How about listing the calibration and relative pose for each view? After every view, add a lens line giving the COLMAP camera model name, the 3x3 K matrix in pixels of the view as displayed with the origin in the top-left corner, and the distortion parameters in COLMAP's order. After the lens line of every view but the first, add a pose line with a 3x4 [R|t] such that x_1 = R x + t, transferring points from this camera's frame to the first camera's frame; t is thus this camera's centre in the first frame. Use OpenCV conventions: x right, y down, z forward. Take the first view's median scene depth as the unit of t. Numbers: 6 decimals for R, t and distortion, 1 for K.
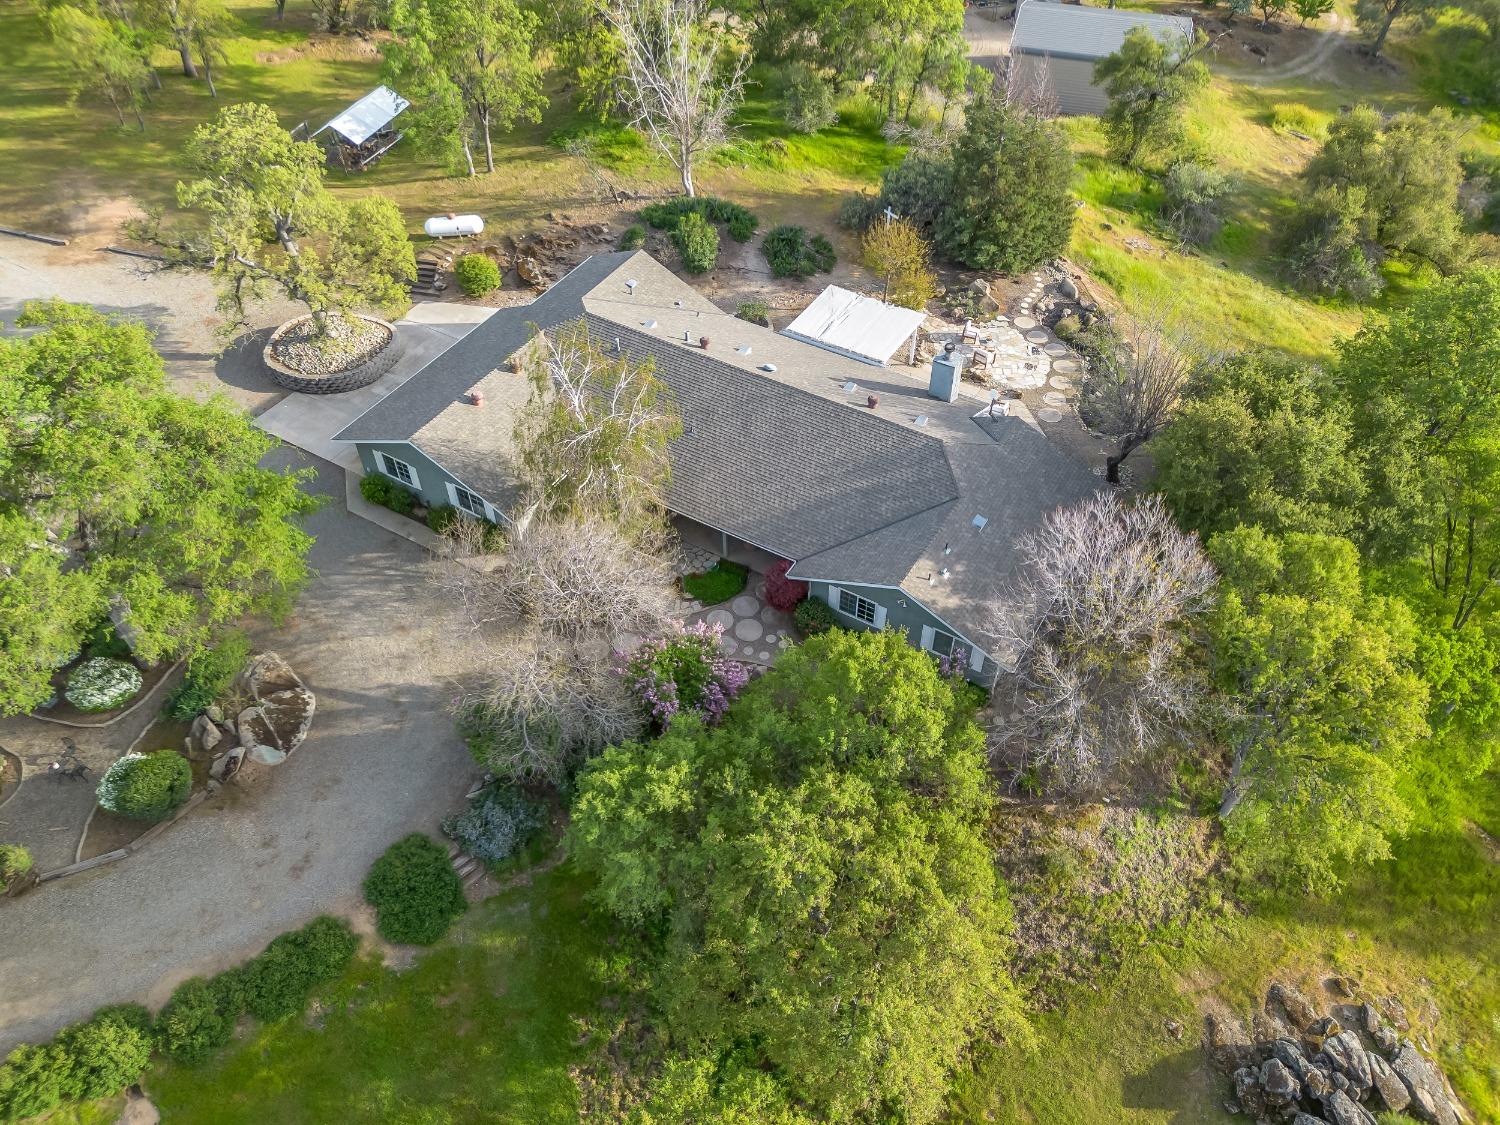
lens RADIAL K [[1065.6, 0, 746.2], [0, 1065.6, 570.3], [0, 0, 1]] dist [0.057599, -0.039823]
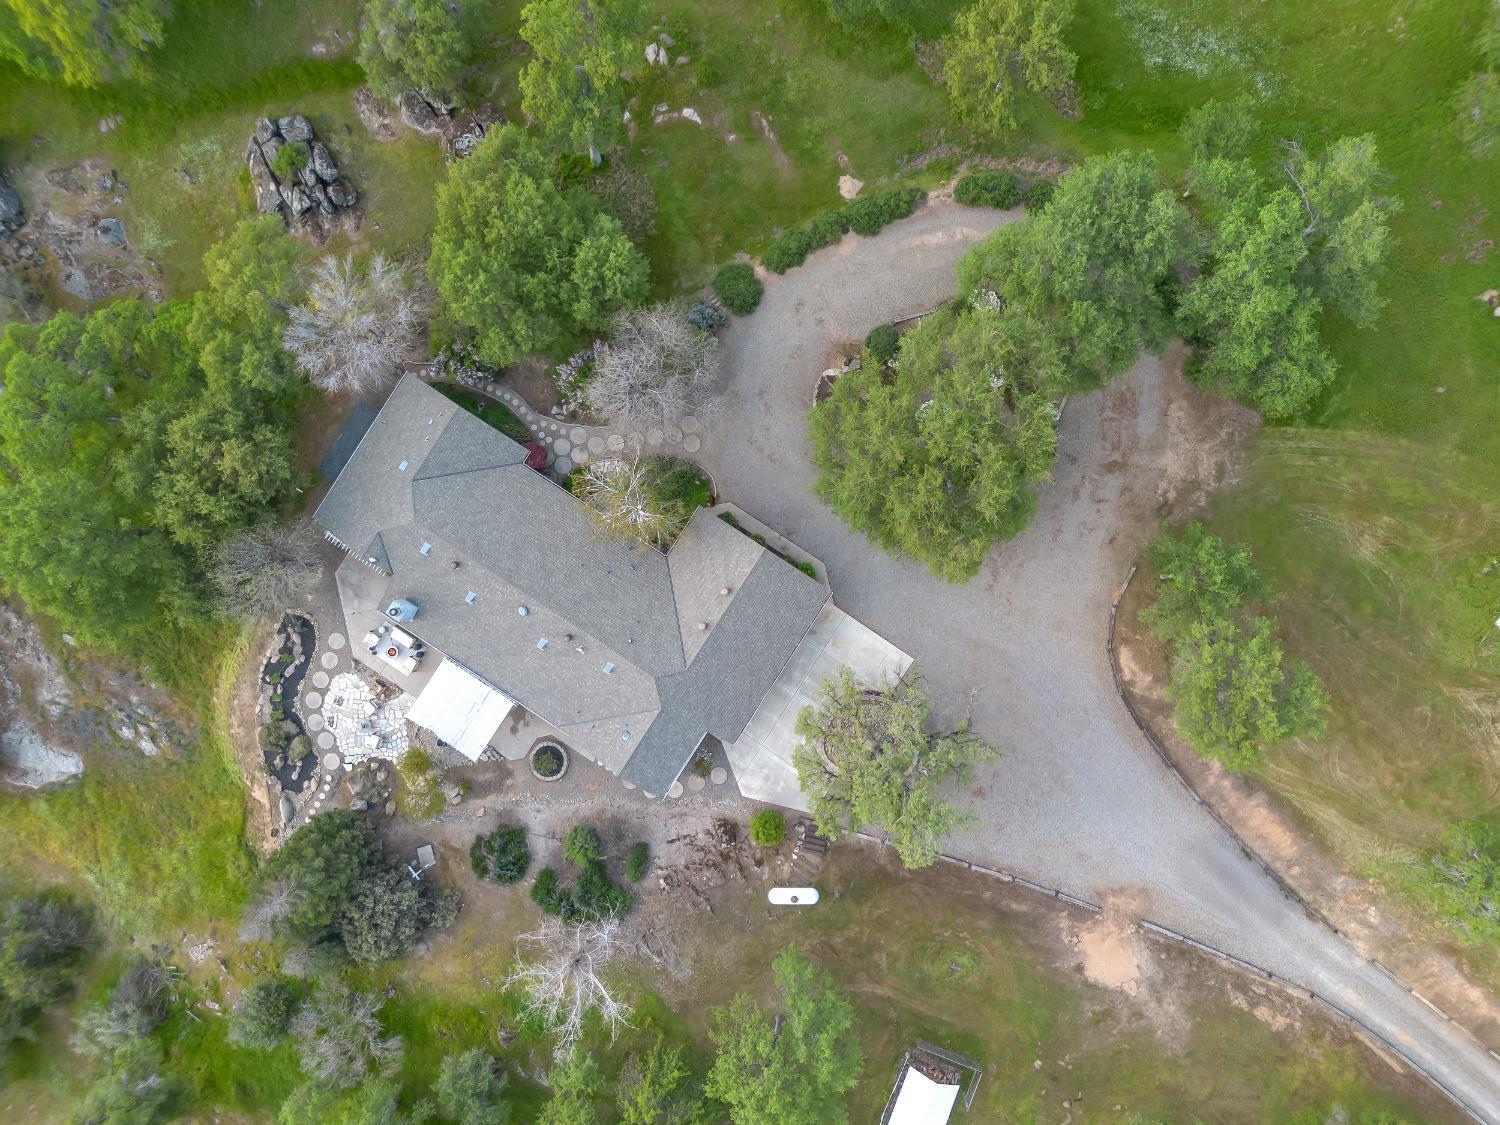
lens RADIAL K [[1065.6, 0, 746.2], [0, 1065.6, 570.3], [0, 0, 1]] dist [0.057599, -0.039823]
pose [[-0.997031, -0.047657, 0.060486, -0.315655], [0.075302, -0.767660, 0.636418, -0.899079], [0.016102, 0.639083, 0.768969, -0.110584]]
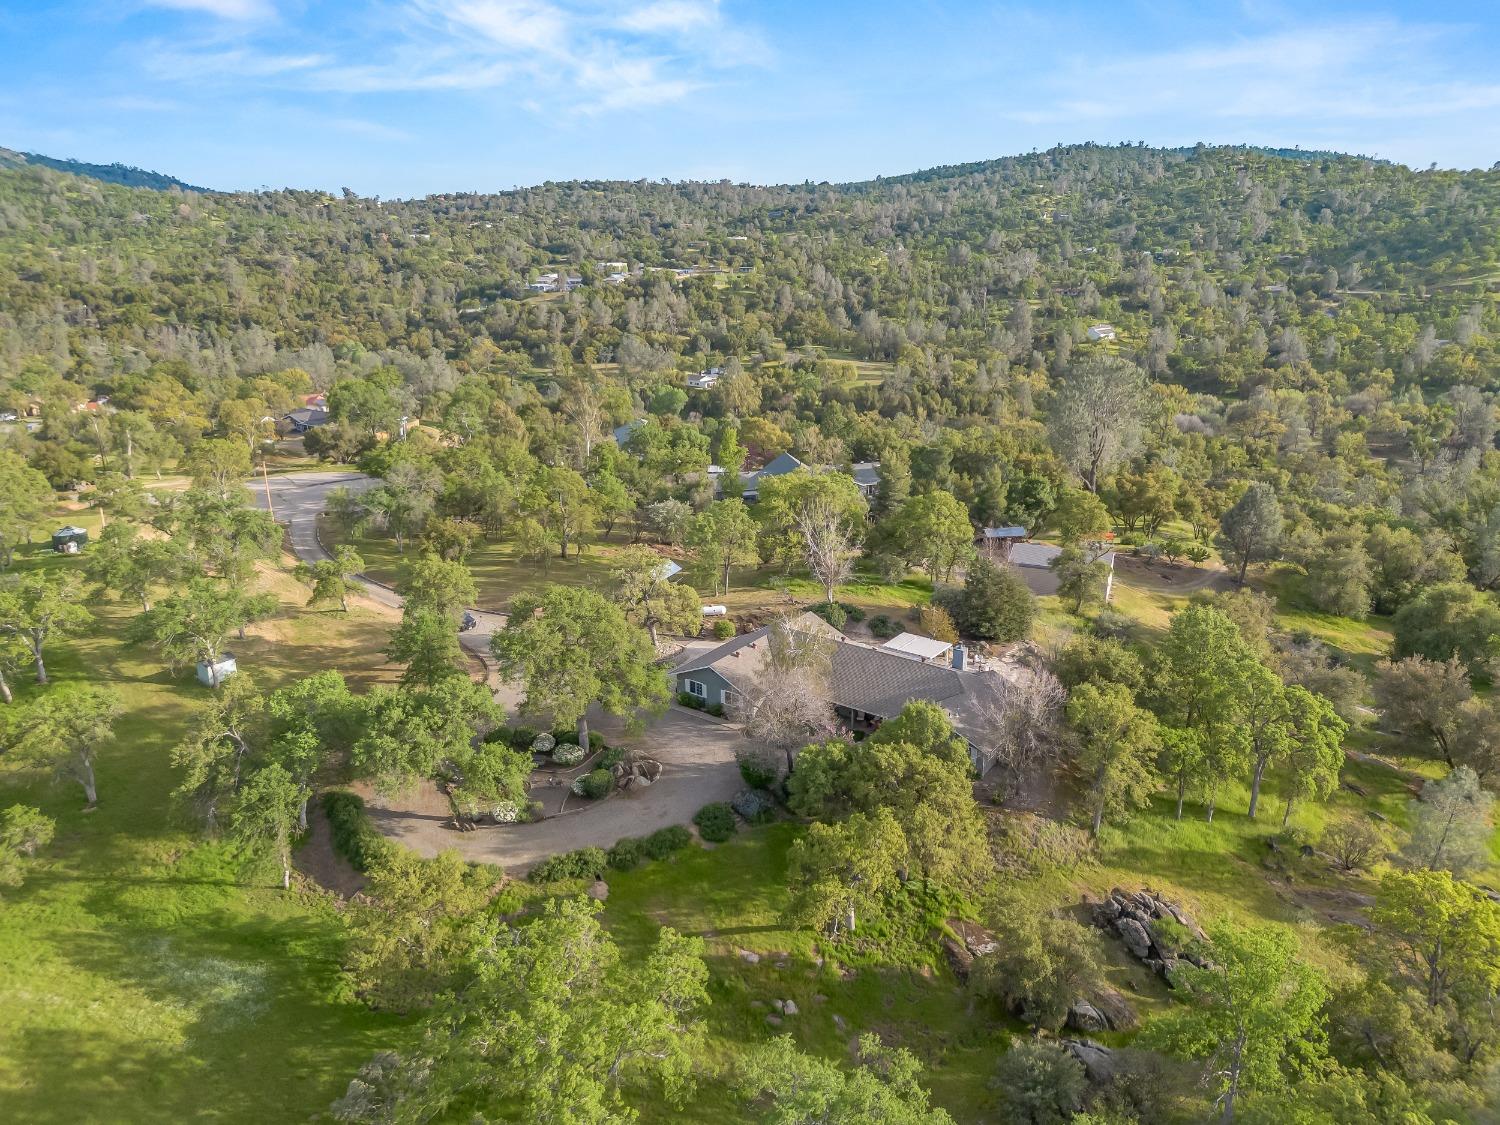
lens RADIAL K [[1065.6, 0, 746.2], [0, 1065.6, 570.3], [0, 0, 1]] dist [0.057599, -0.039823]
pose [[0.995945, 0.030495, -0.084636, -0.049534], [-0.068699, 0.865221, -0.496662, 0.634054], [0.058083, 0.500462, 0.863808, -0.786095]]
